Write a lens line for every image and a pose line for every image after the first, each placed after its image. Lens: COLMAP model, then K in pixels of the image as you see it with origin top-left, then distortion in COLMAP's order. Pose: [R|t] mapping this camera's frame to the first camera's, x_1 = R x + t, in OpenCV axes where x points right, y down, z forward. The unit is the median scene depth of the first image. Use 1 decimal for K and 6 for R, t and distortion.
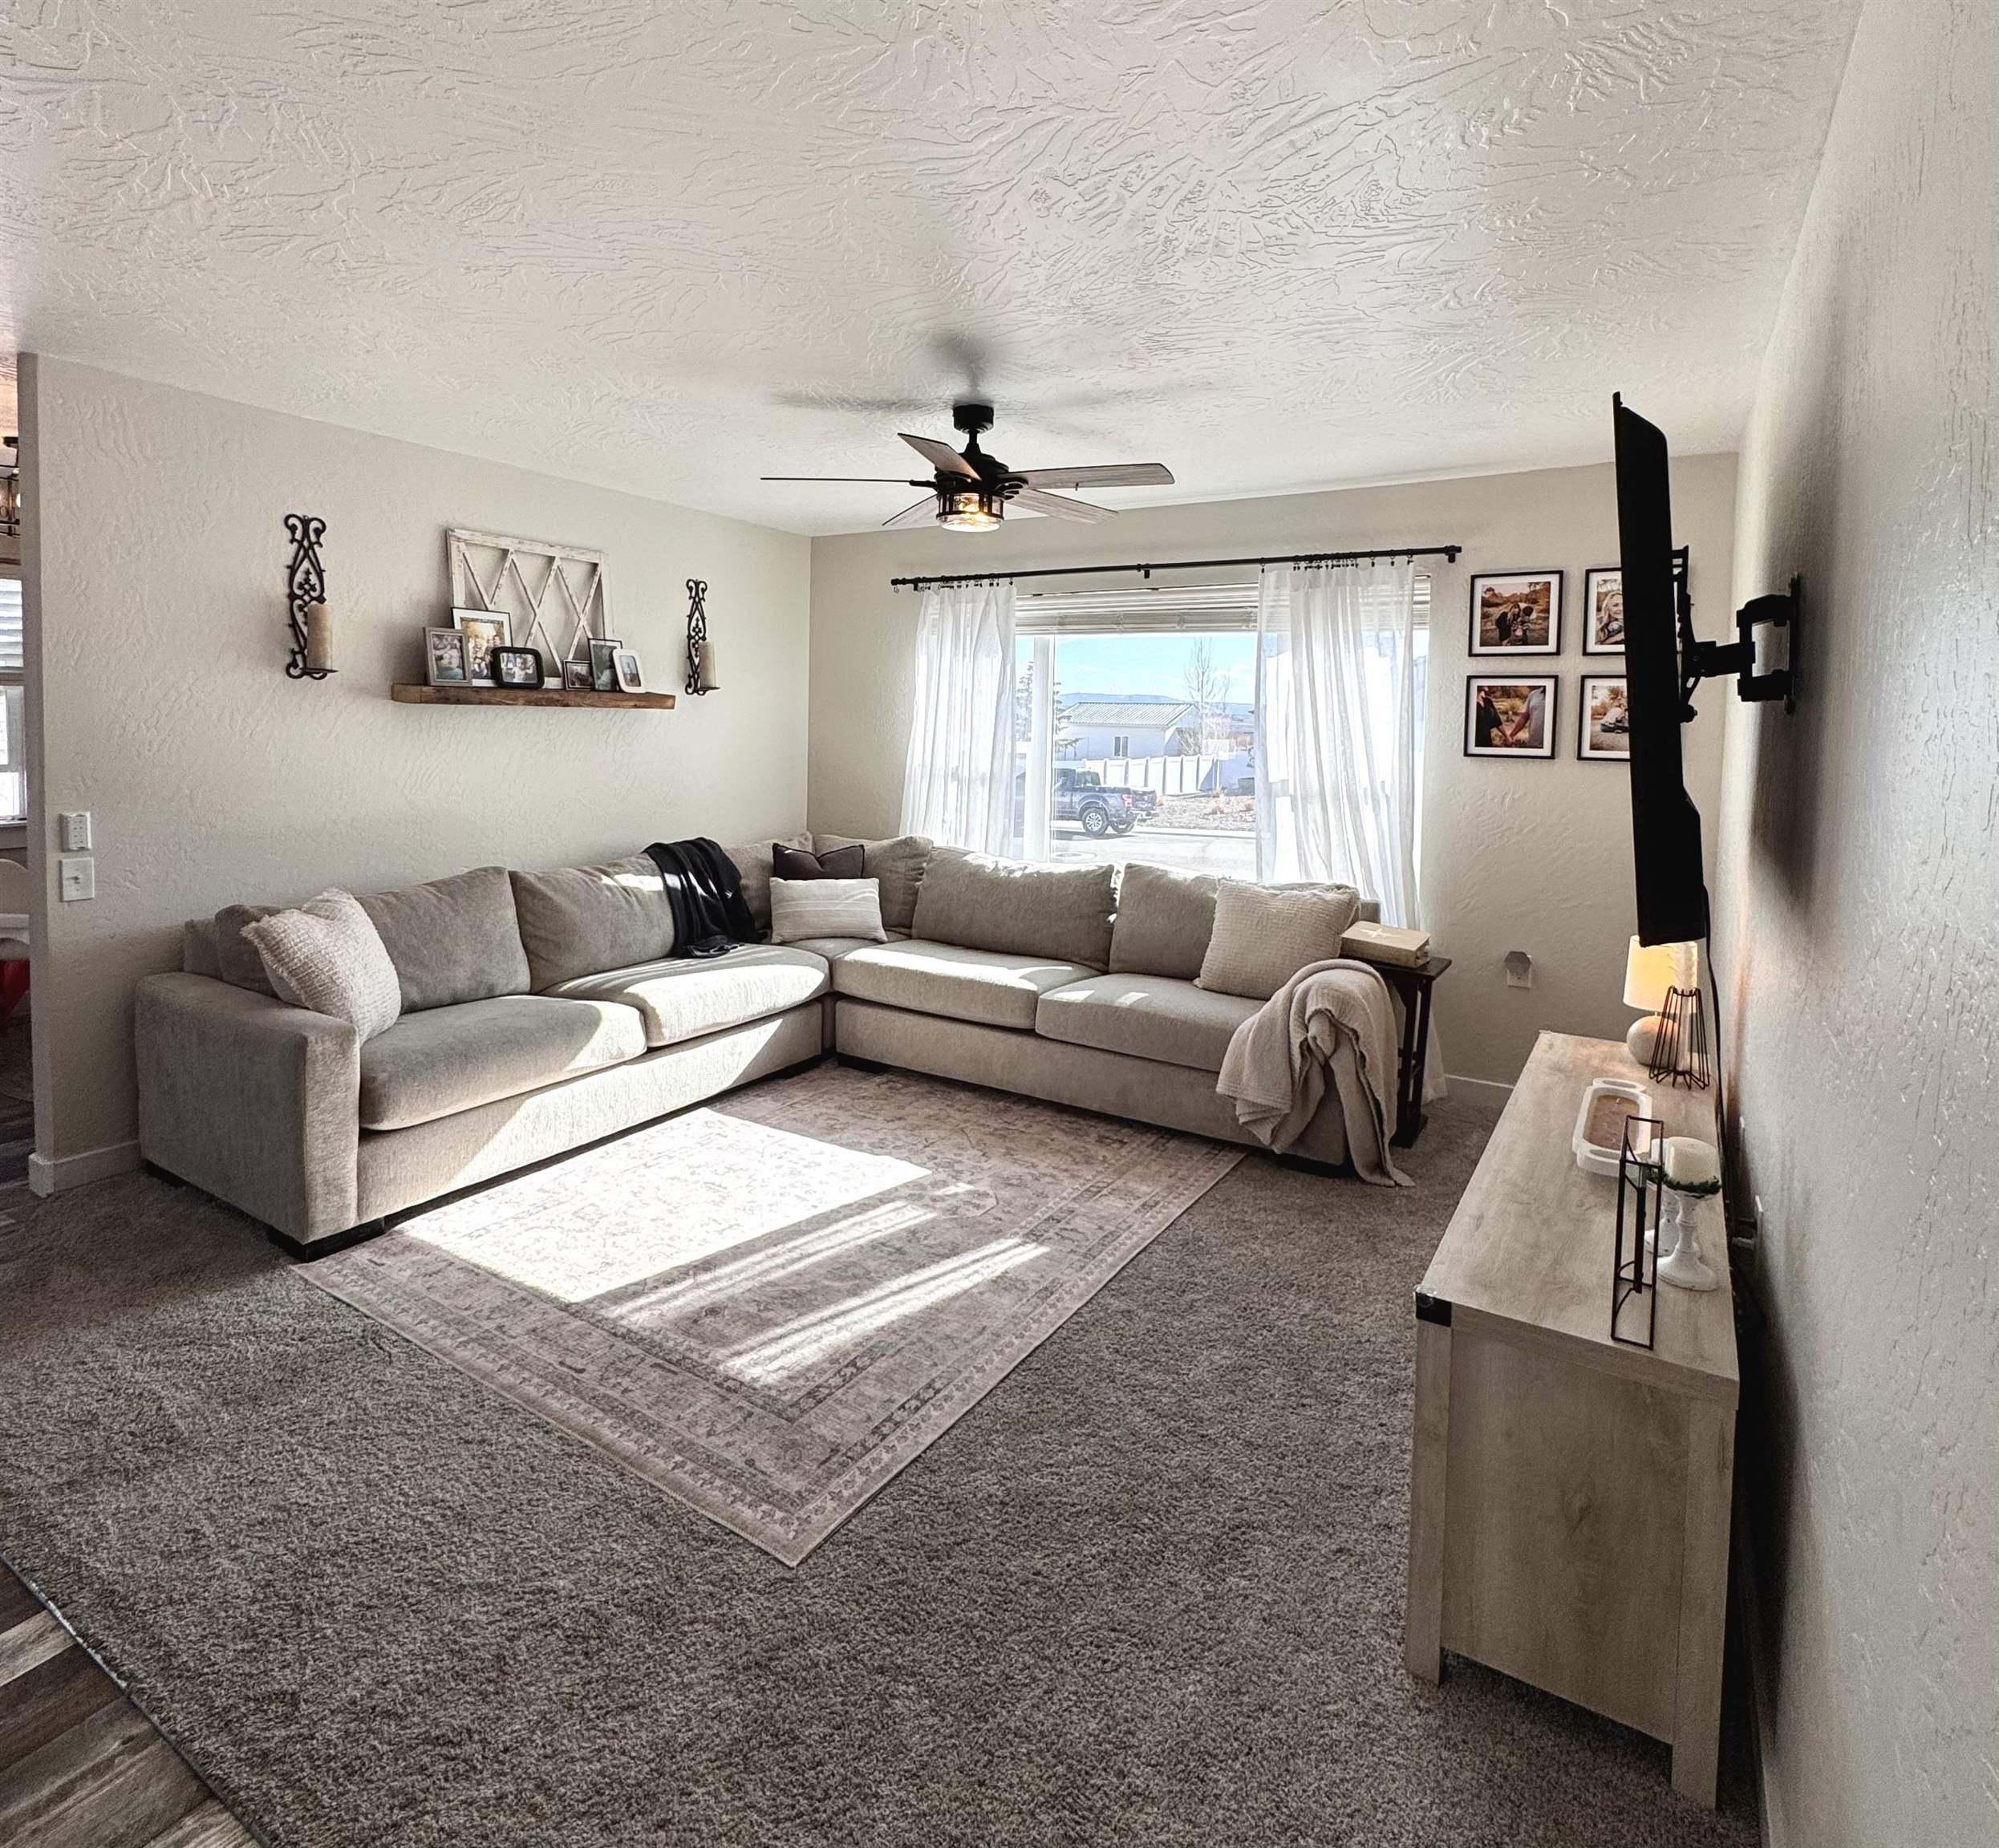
lens RADIAL K [[1093.9, 0, 1006.1], [0, 1093.9, 809.4], [0, 0, 1]] dist [0.005530, 0.002612]
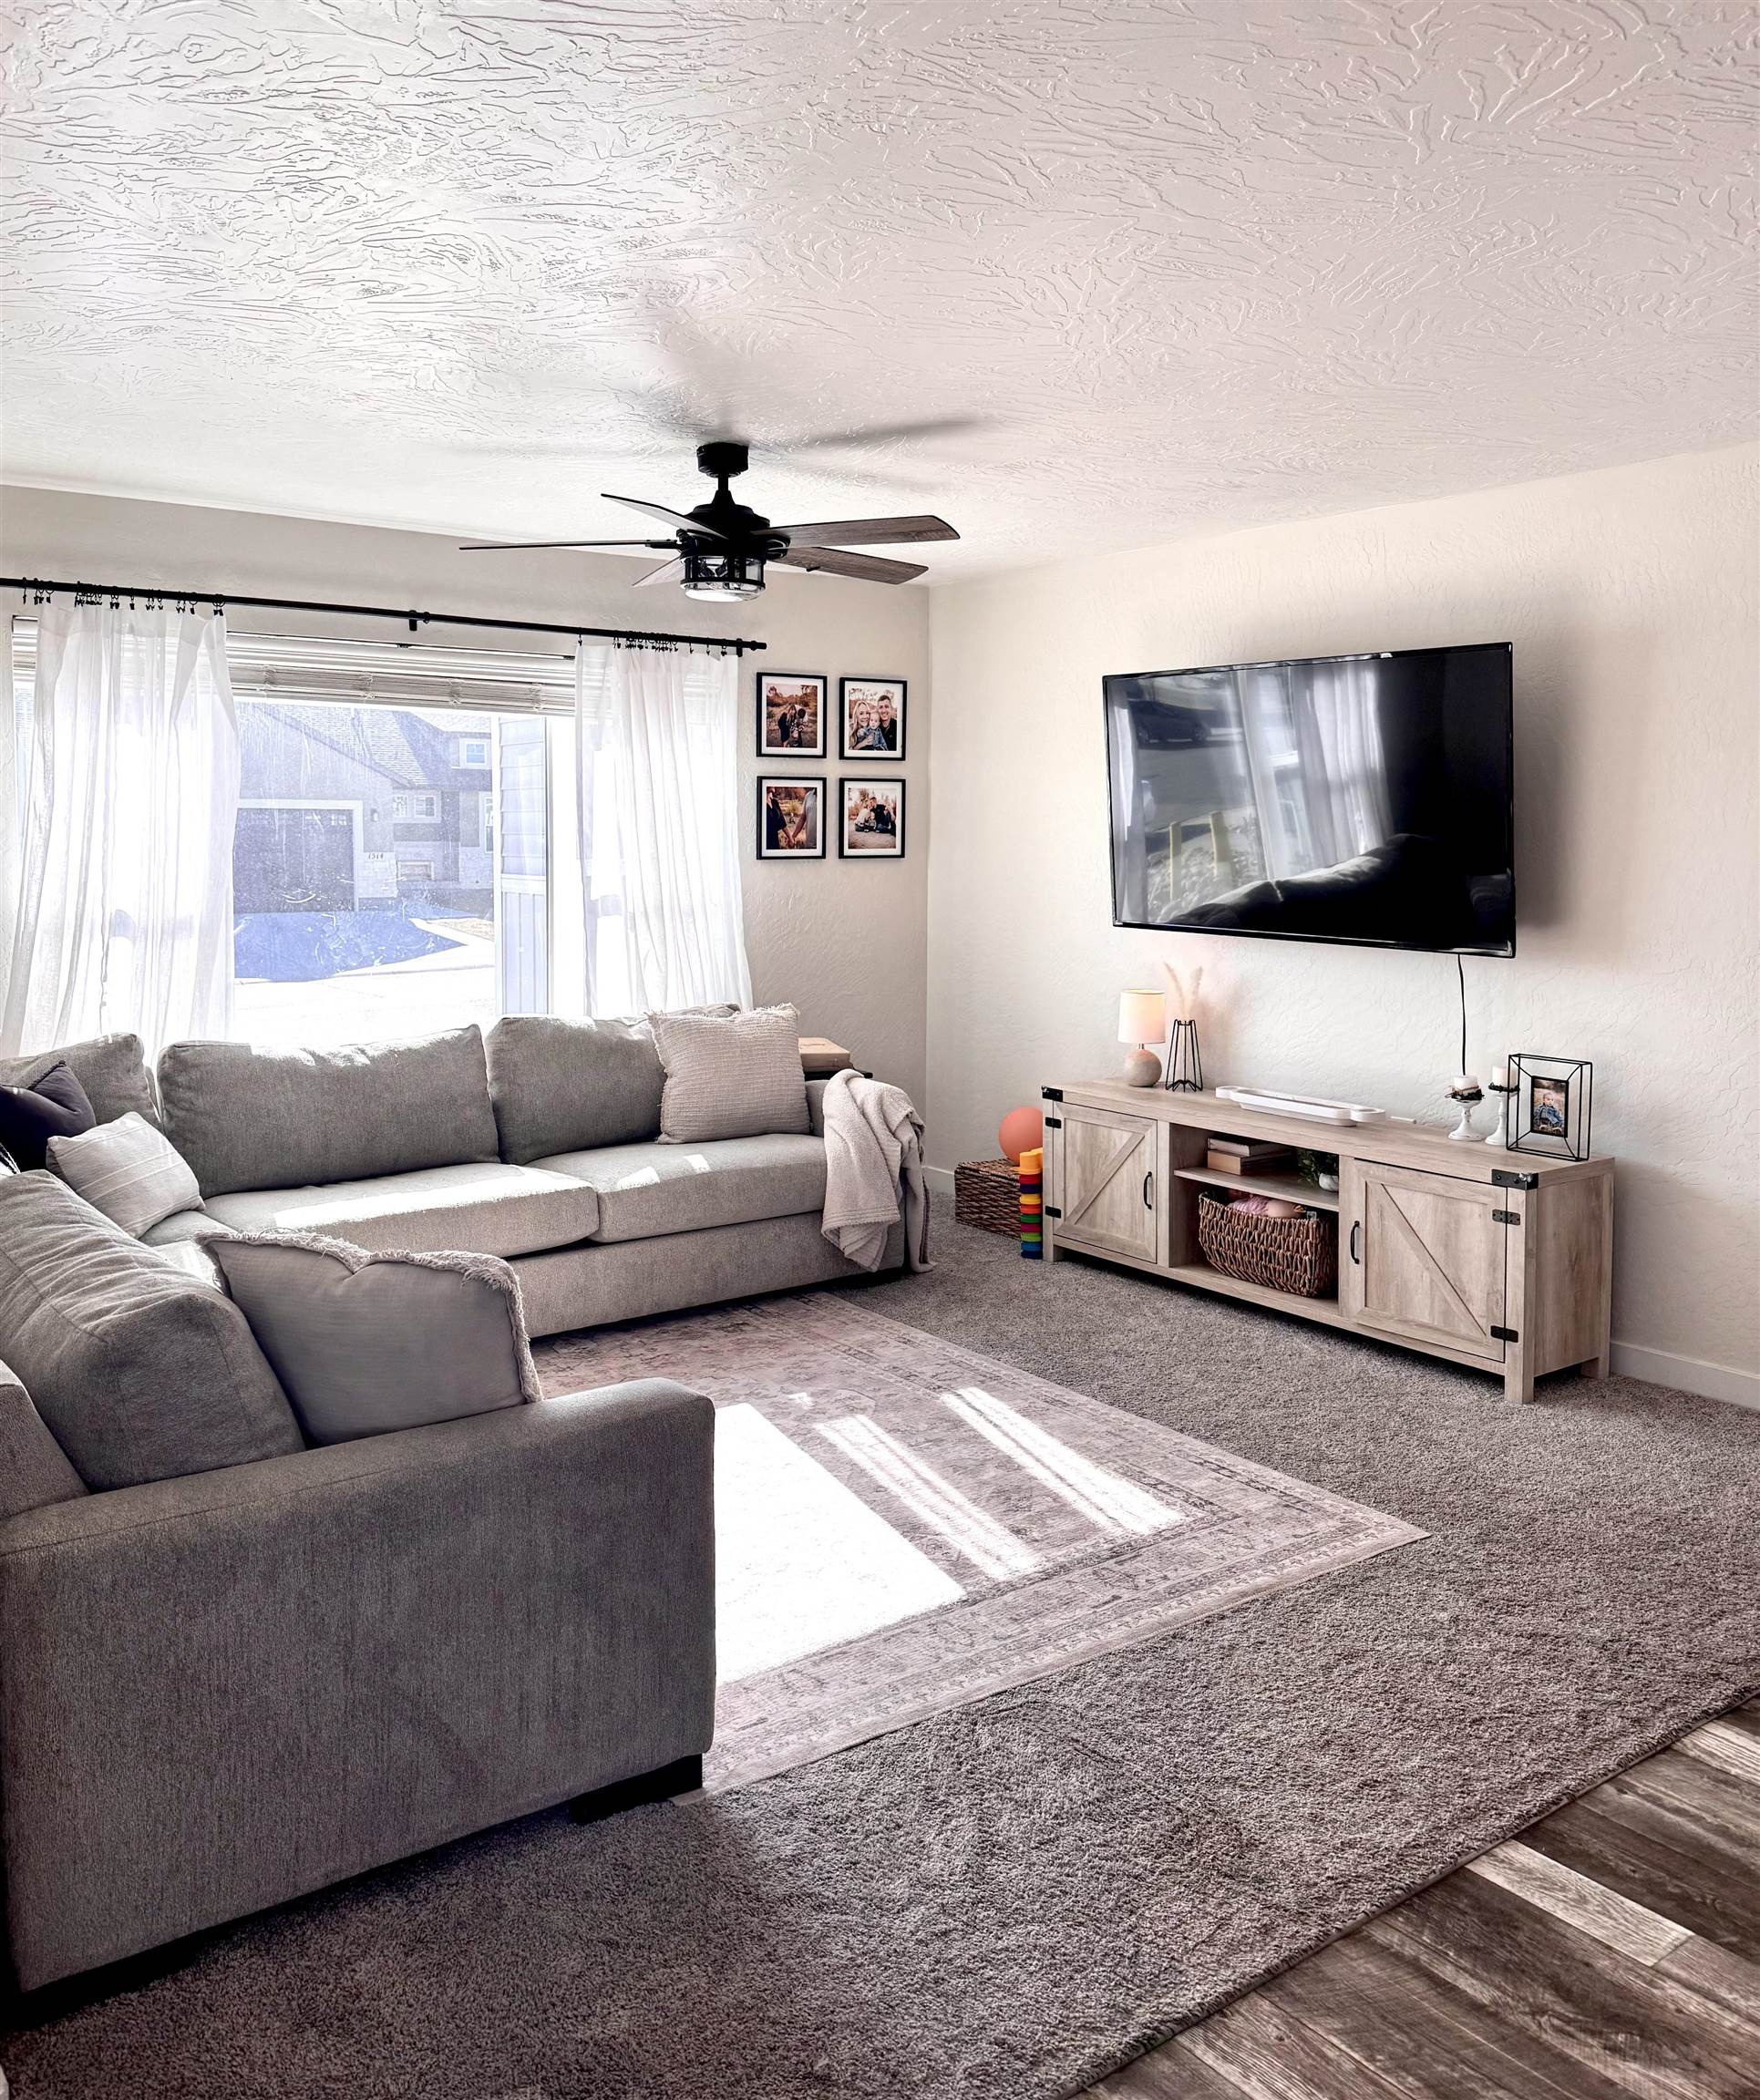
lens RADIAL K [[1712.8, 0, 803.7], [0, 1712.8, 946.4], [0, 0, 1]] dist [0.064141, -0.079219]
pose [[0.382533, -0.081251, 0.920362, -0.996997], [0.082806, 0.995132, 0.053435, -0.051625], [-0.920224, 0.055771, 0.387399, 0.398448]]
